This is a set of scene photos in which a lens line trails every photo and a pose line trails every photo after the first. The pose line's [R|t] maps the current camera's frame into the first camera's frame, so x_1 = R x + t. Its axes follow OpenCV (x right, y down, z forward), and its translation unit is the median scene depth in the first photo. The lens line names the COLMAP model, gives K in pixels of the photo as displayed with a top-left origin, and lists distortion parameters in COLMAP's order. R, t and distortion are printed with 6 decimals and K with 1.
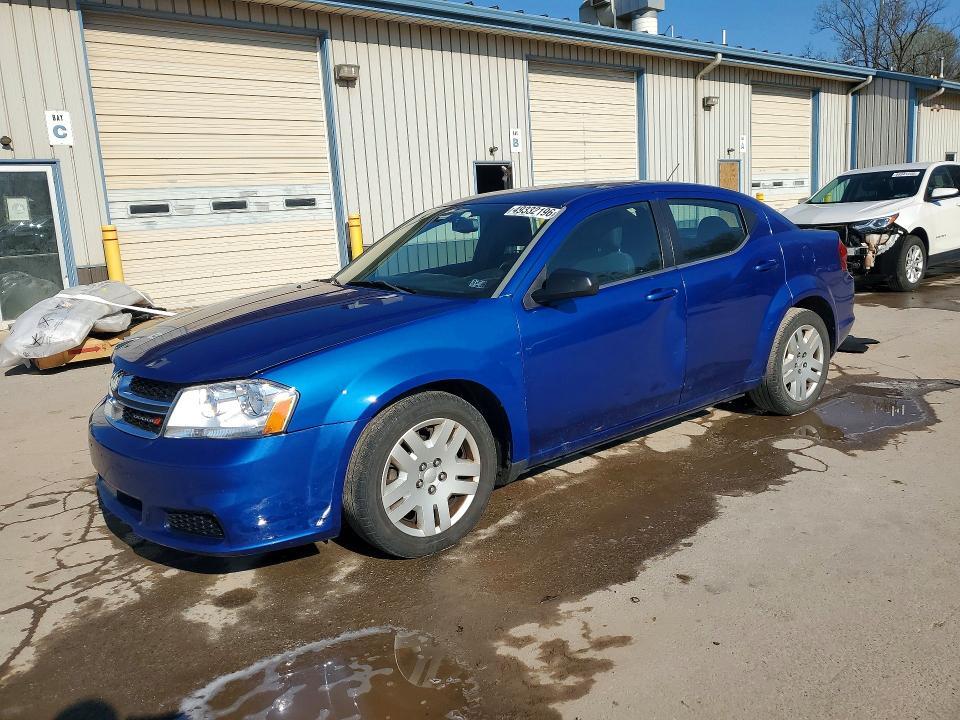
lens RADIAL K [[758.8, 0, 483.5], [0, 758.8, 357.1], [0, 0, 1]] dist [-0.012313, 0.009602]
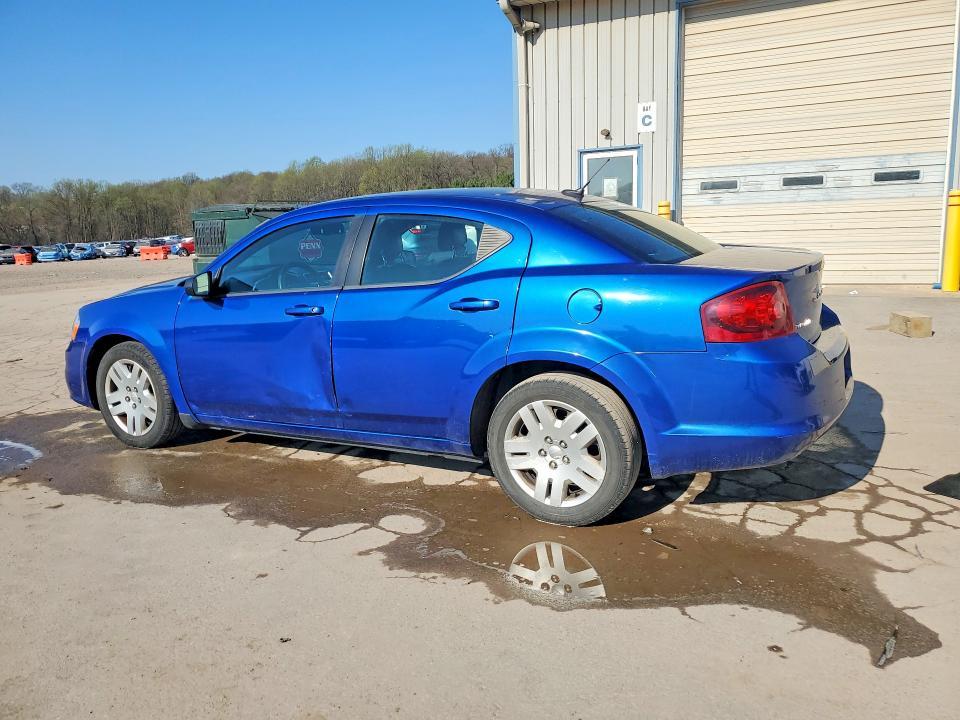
lens RADIAL K [[758.8, 0, 483.5], [0, 758.8, 363.2], [0, 0, 1]] dist [-0.012313, 0.009602]
pose [[0.388310, 0.214587, -0.896196, 0.652663], [-0.156411, 0.973747, 0.165385, -0.115355], [0.908158, 0.075954, 0.411679, 0.421723]]
